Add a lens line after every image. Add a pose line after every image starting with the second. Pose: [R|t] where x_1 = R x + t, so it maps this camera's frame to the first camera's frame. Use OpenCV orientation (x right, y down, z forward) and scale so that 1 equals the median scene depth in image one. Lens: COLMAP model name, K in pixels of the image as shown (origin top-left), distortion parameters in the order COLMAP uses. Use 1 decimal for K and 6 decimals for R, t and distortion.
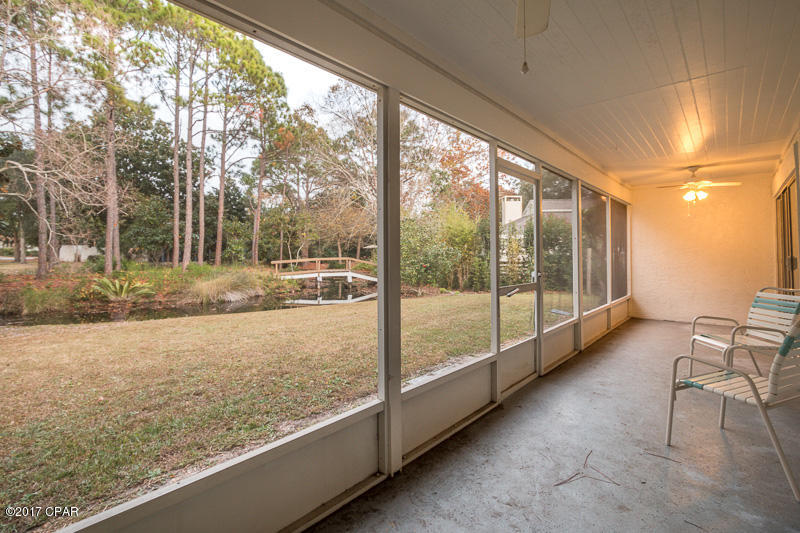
lens RADIAL K [[380.4, 0, 410.5], [0, 380.4, 242.3], [0, 0, 1]] dist [0.003353, 0.000121]
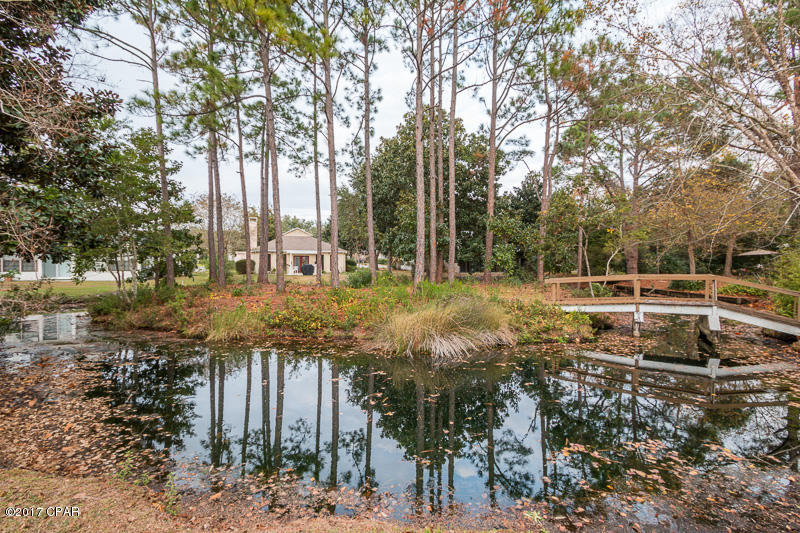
lens RADIAL K [[367.9, 0, 406.4], [0, 367.9, 268.7], [0, 0, 1]] dist [-0.008684, -0.000145]
pose [[0.661073, 0.020045, -0.750054, -0.075052], [0.017418, 0.998964, 0.042048, 0.005759], [0.750119, -0.040861, 0.660039, 0.425885]]
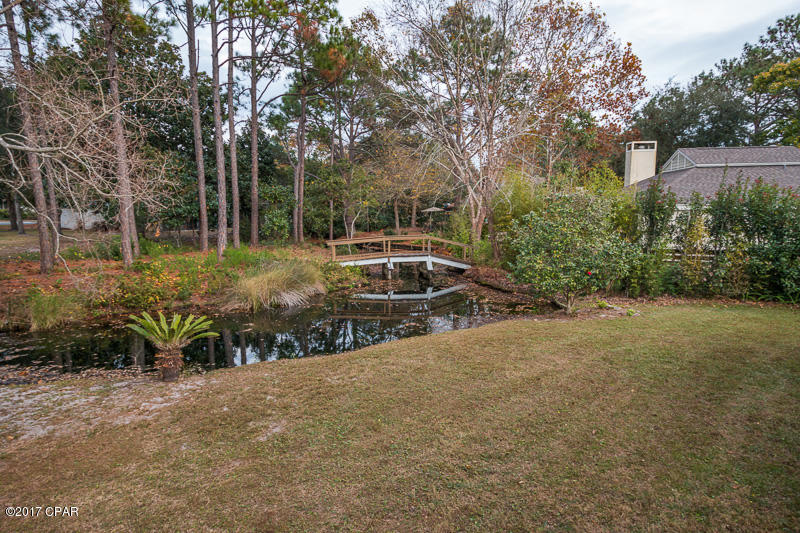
lens RADIAL K [[471.7, 0, 409.3], [0, 471.7, 269.2], [0, 0, 1]] dist [0.002890, 0.004419]
pose [[0.994247, 0.019476, -0.105324, -0.100911], [-0.002812, 0.987737, 0.156099, -0.037734], [0.107073, -0.154905, 0.982110, 0.101919]]
